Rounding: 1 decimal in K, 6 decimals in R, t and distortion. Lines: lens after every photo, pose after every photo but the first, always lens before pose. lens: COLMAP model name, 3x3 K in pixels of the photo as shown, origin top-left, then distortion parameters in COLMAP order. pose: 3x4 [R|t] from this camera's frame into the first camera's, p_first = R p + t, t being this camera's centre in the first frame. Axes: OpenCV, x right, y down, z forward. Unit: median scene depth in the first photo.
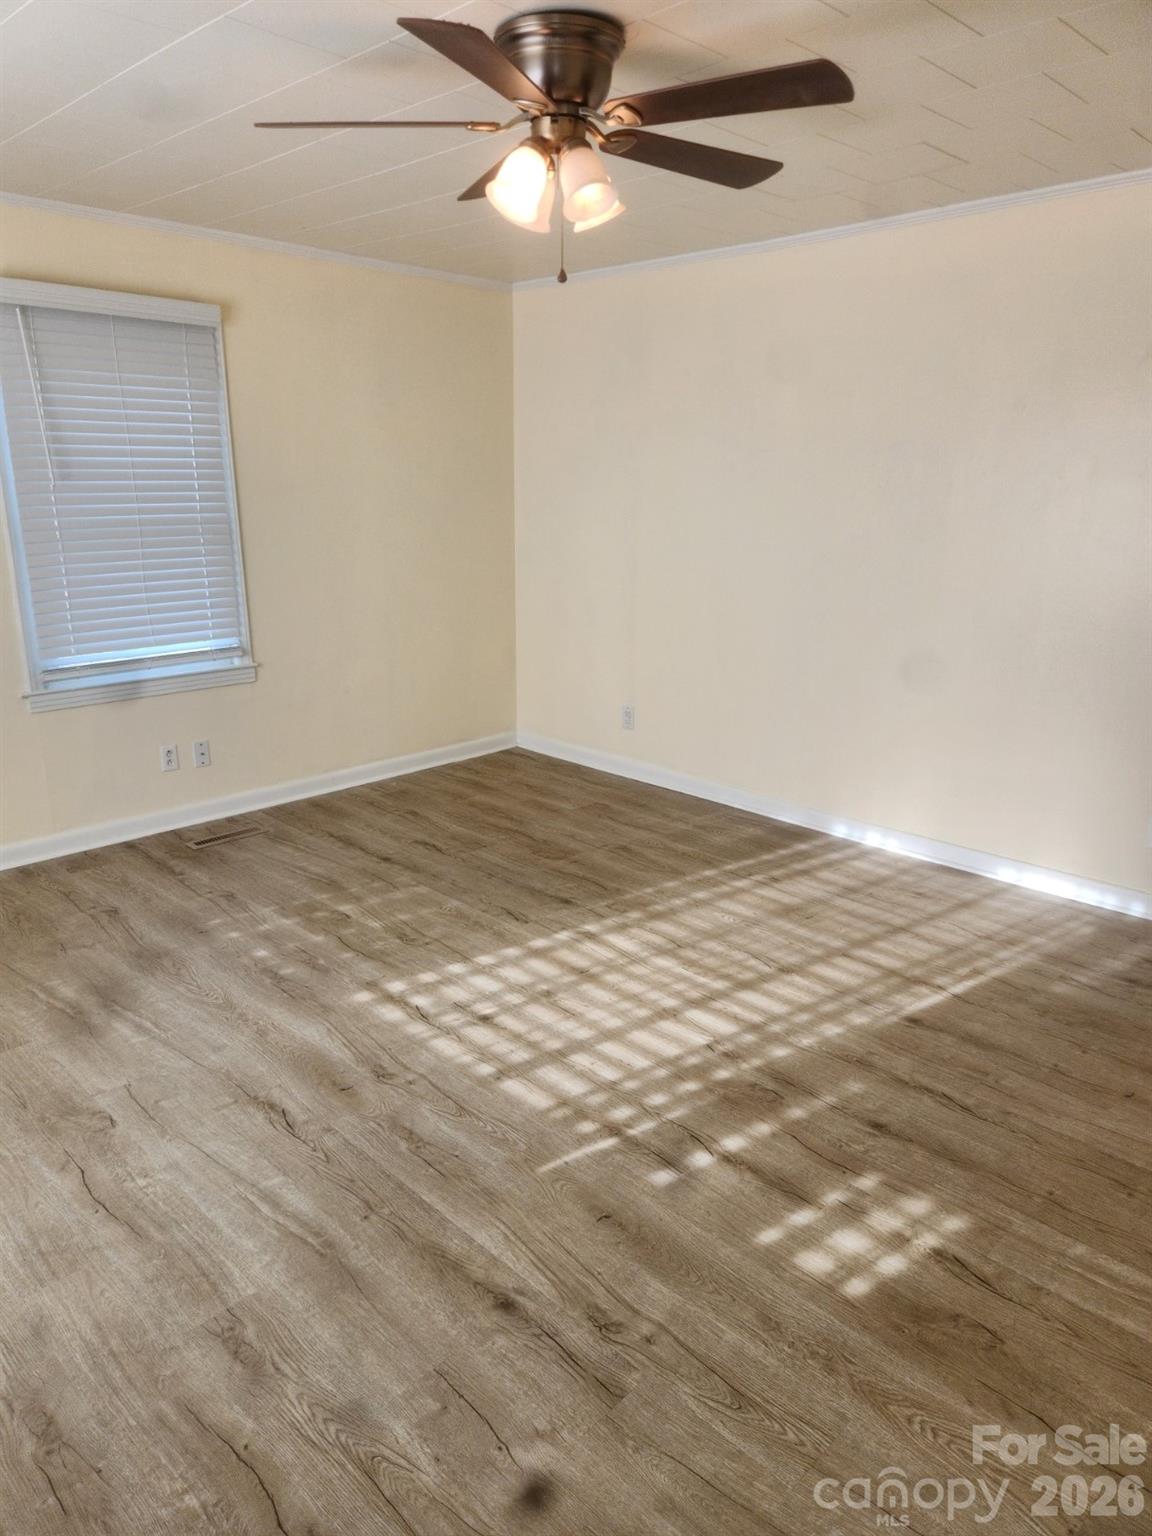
lens RADIAL K [[1043.2, 0, 567.0], [0, 1043.2, 759.3], [0, 0, 1]] dist [0.107938, -0.109253]
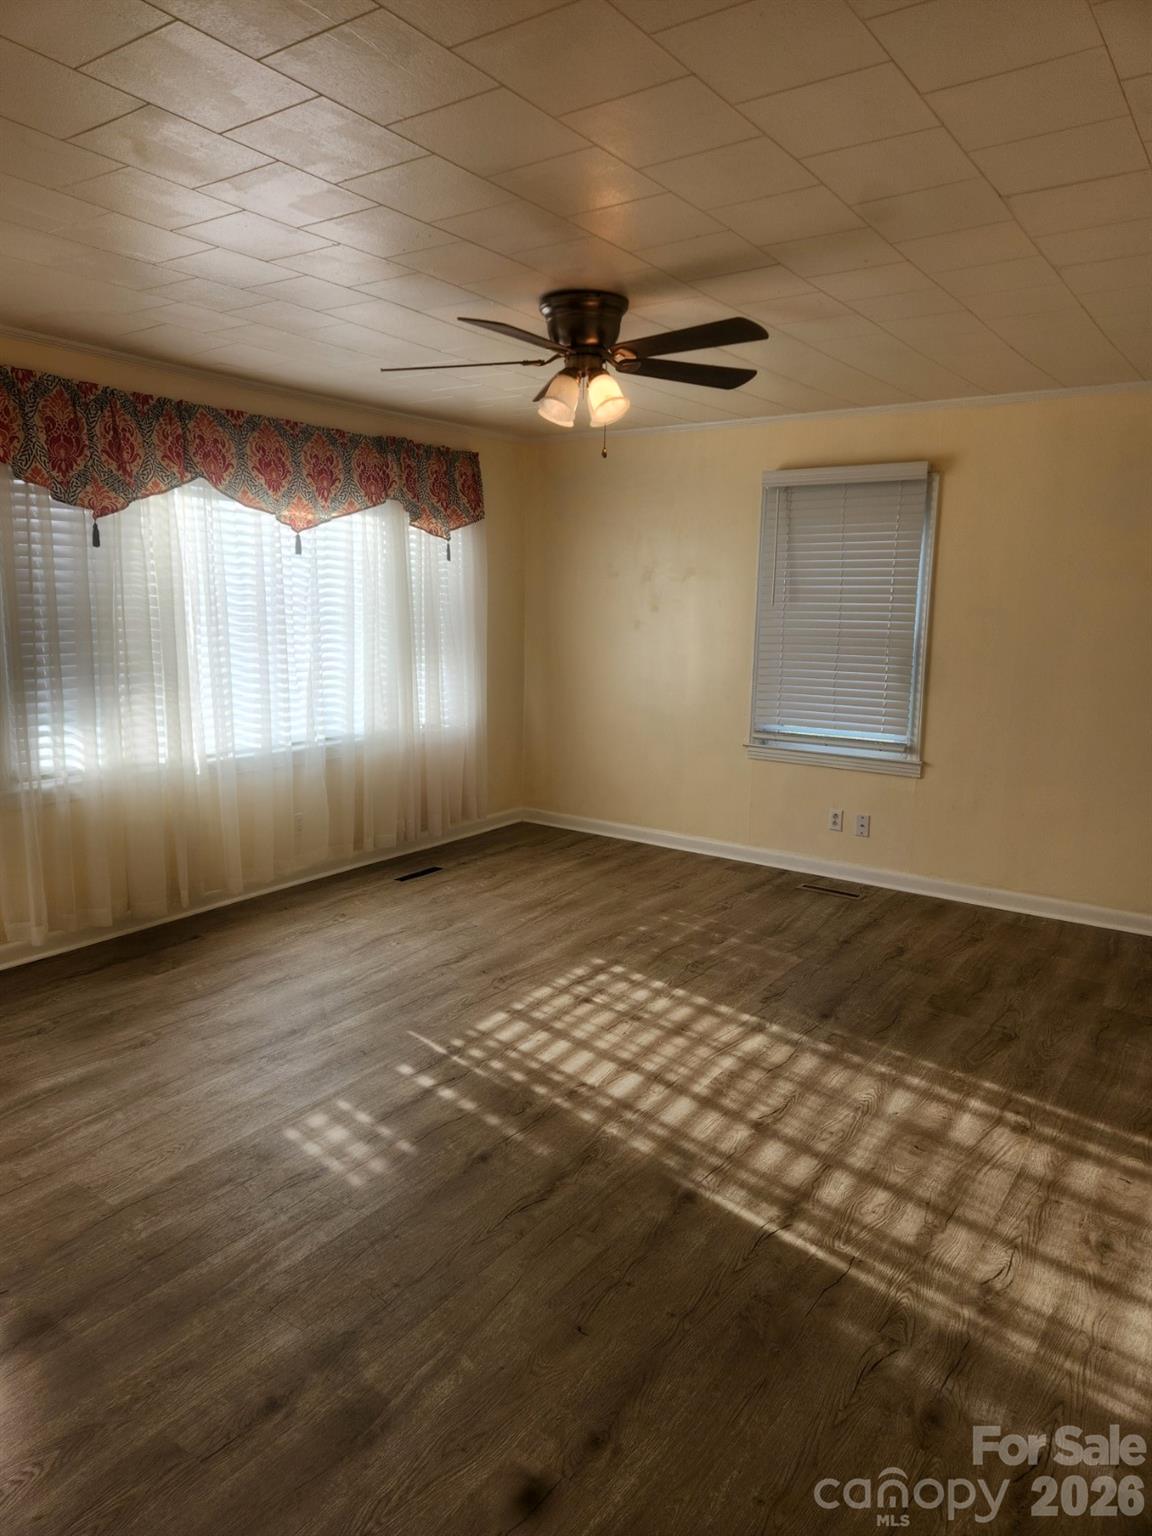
lens RADIAL K [[1043.2, 0, 567.0], [0, 1043.2, 759.3], [0, 0, 1]] dist [0.107938, -0.109253]
pose [[0.155720, 0.157670, -0.975137, 1.026799], [-0.276694, 0.954622, 0.110168, -0.157726], [0.948257, 0.252659, 0.192280, 0.588045]]
